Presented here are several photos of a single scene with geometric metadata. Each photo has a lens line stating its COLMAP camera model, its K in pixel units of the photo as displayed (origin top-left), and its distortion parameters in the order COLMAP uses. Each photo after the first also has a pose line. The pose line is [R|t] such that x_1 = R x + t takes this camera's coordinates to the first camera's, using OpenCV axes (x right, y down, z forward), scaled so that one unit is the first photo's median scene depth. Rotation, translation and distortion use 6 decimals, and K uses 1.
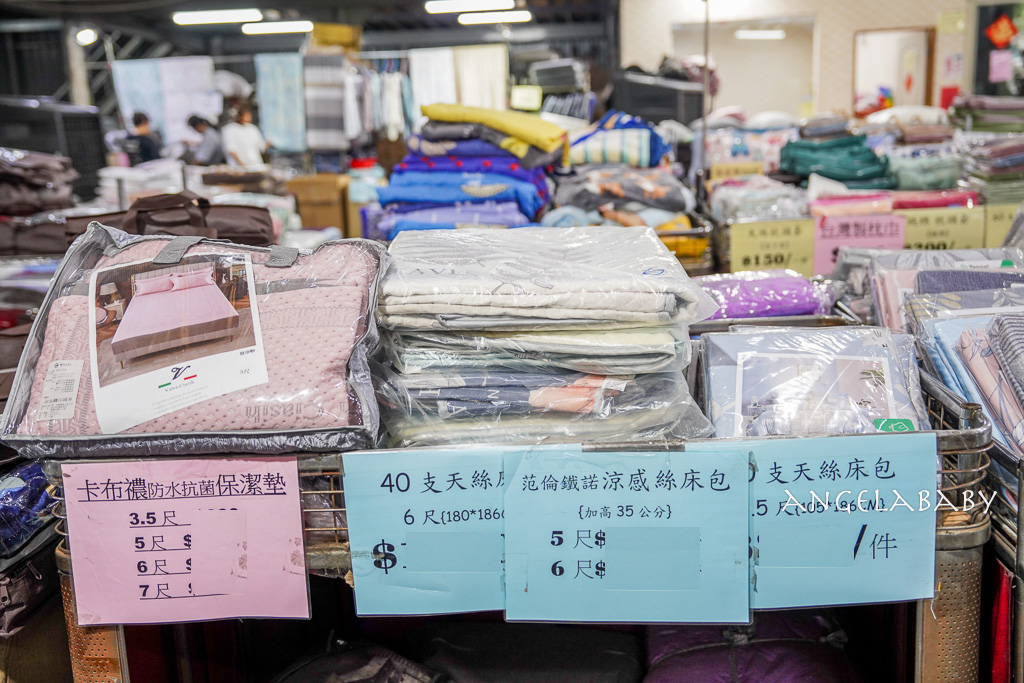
lens RADIAL K [[1065.0, 0, 512.3], [0, 1065.0, 340.0], [0, 0, 1]] dist [-0.005808, 0.000000]
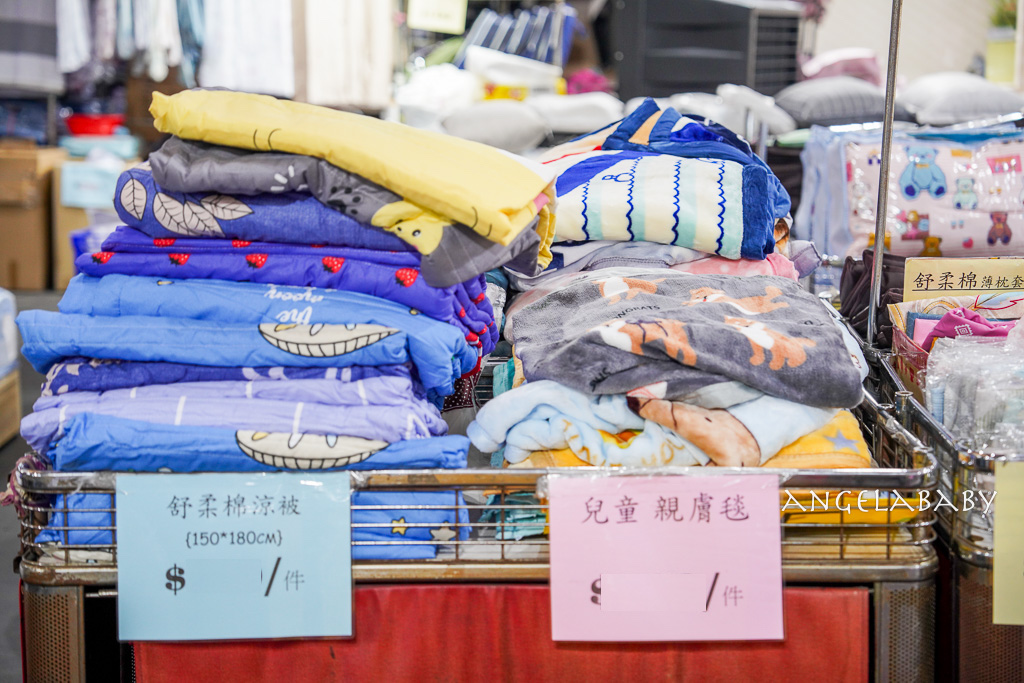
lens RADIAL K [[2019.7, 0, 512.2], [0, 2019.7, 341.8], [0, 0, 1]] dist [0.201424, 0.000000]
pose [[0.997582, 0.038841, 0.057628, -0.001207], [-0.035737, 0.997905, -0.053939, -0.102097], [-0.059602, 0.051749, 0.996880, 0.294927]]
